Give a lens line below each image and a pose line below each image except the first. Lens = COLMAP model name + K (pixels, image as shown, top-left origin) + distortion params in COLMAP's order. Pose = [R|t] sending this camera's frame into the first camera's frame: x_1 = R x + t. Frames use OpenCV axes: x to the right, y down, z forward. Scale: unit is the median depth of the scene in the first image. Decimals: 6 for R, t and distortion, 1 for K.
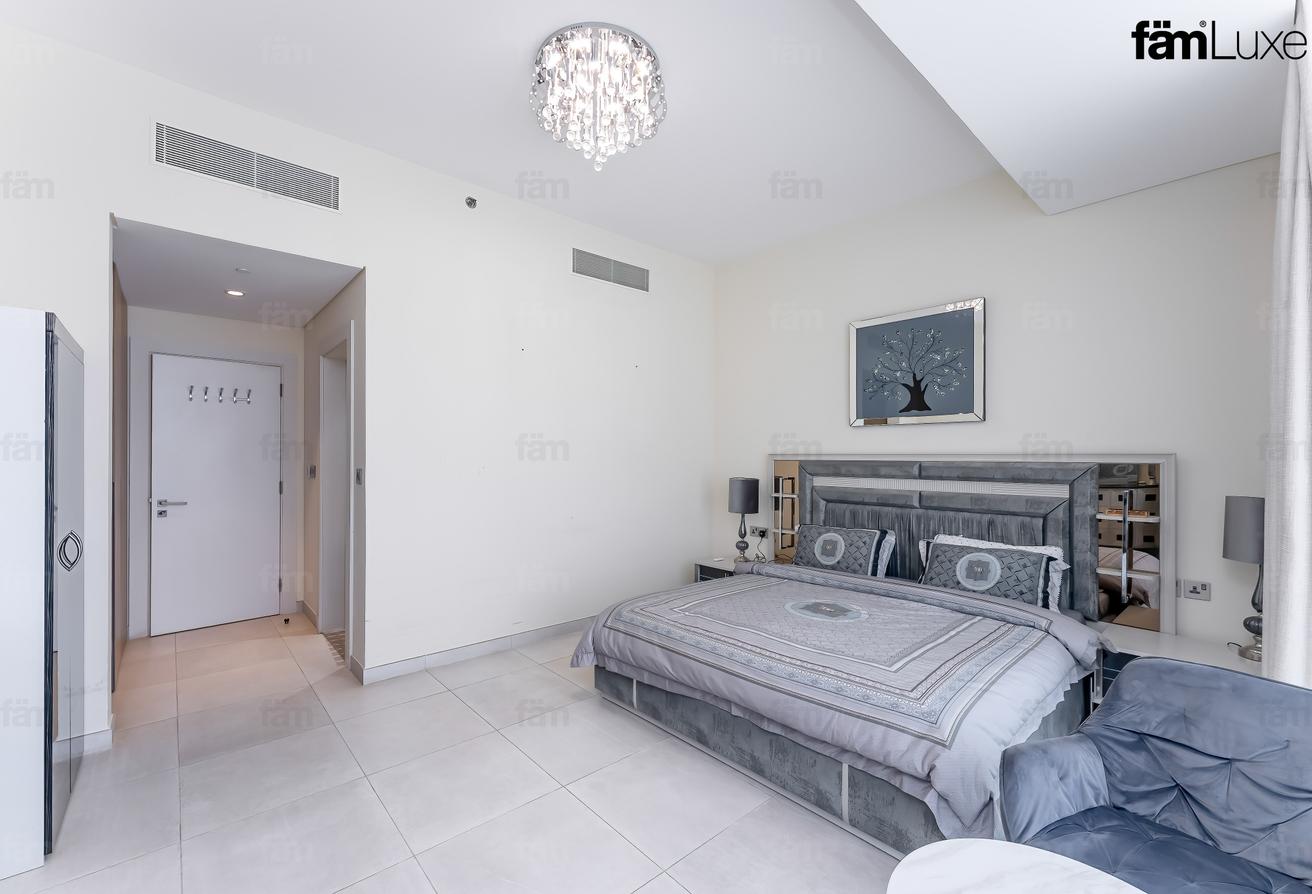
lens RADIAL K [[548.2, 0, 641.8], [0, 548.2, 456.5], [0, 0, 1]] dist [0.002892, 0.000227]
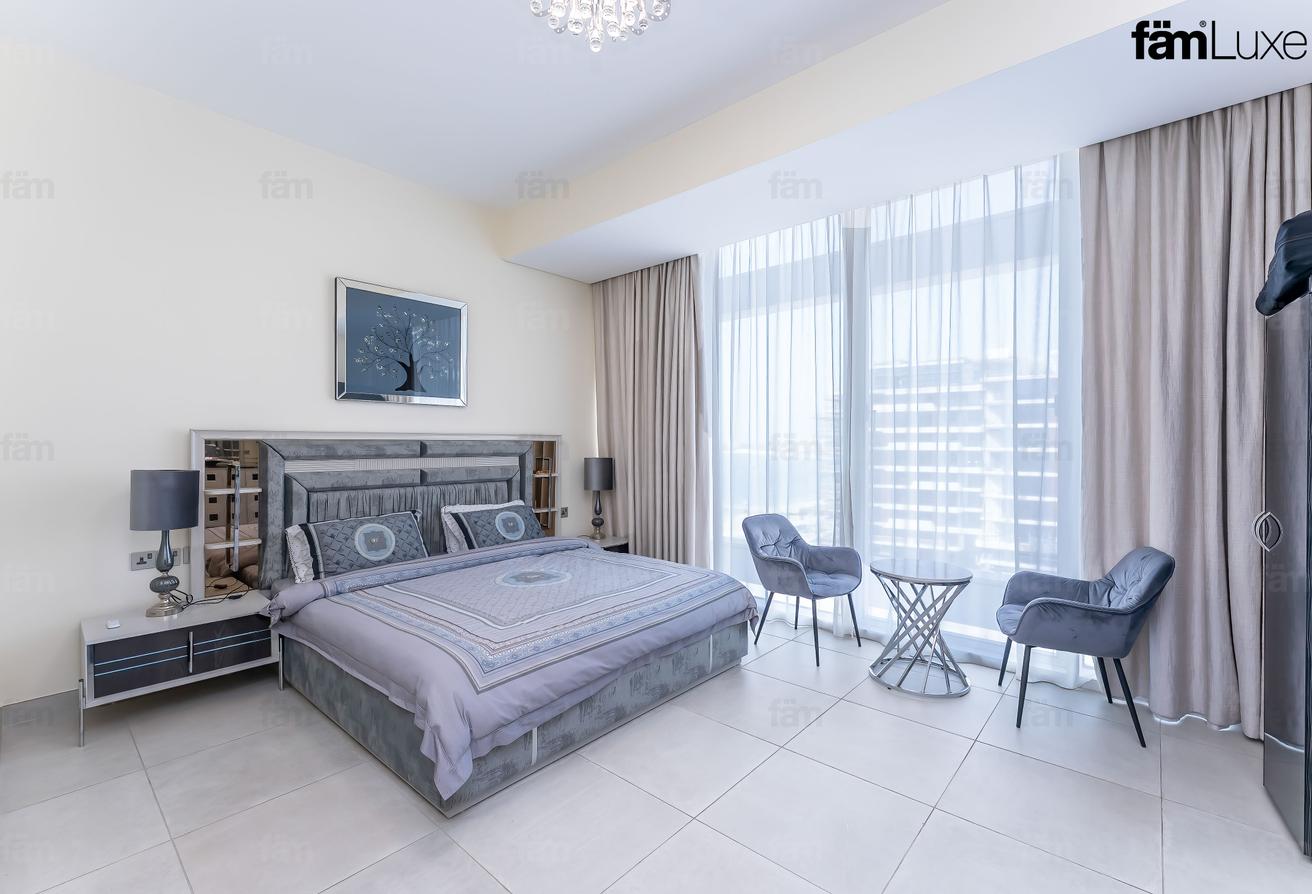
lens RADIAL K [[548.2, 0, 657.0], [0, 548.2, 444.6], [0, 0, 1]] dist [0.002892, 0.000227]
pose [[-0.136627, -0.004224, 0.990614, -0.732070], [-0.002143, 0.999990, 0.003968, 0.015244], [-0.990620, -0.001580, -0.136635, 0.880519]]
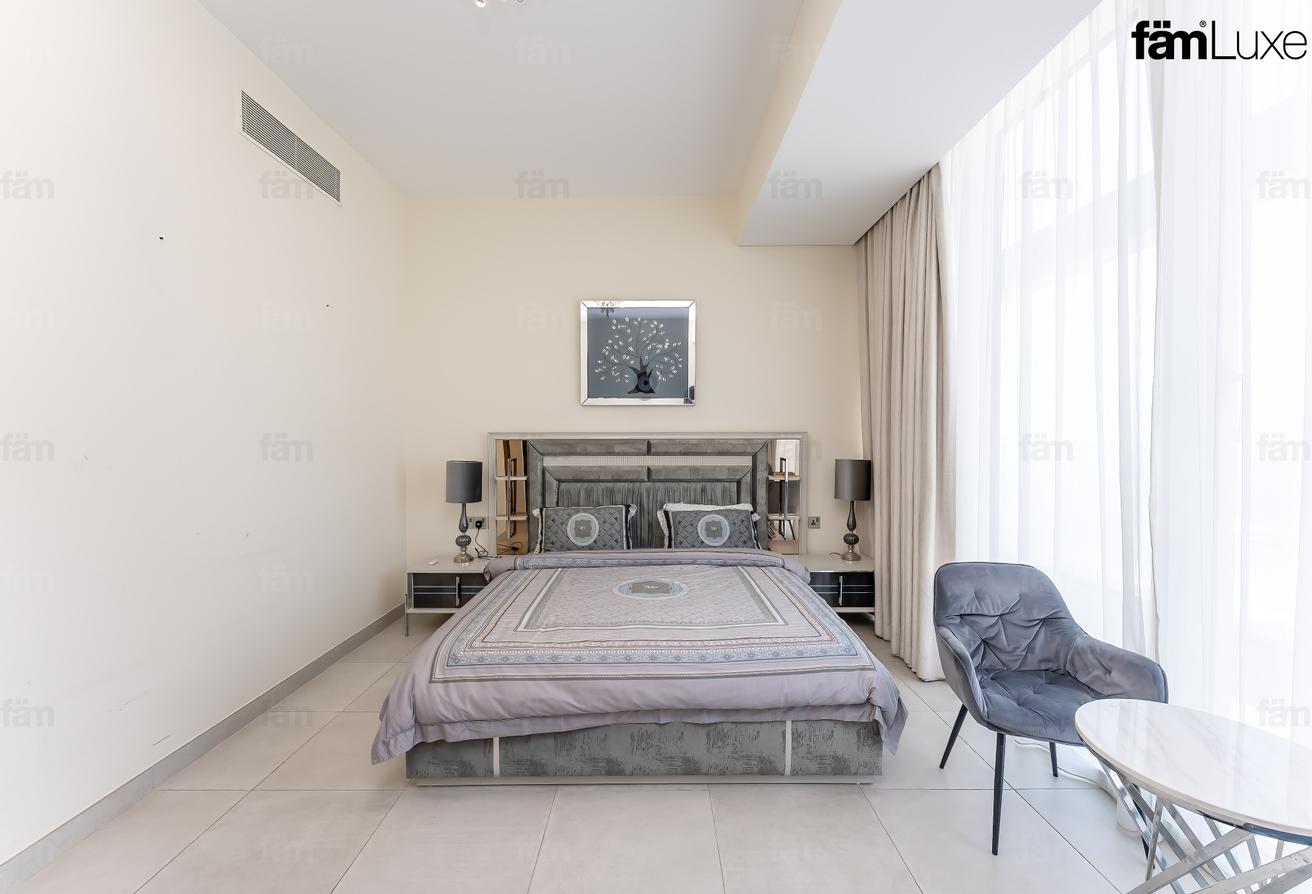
lens RADIAL K [[548.2, 0, 656.4], [0, 548.2, 446.0], [0, 0, 1]] dist [0.002892, 0.000227]
pose [[0.644225, -0.015374, 0.764682, -0.403469], [0.002956, 0.999841, 0.017612, 0.004314], [-0.764831, -0.009086, 0.644167, 0.345318]]
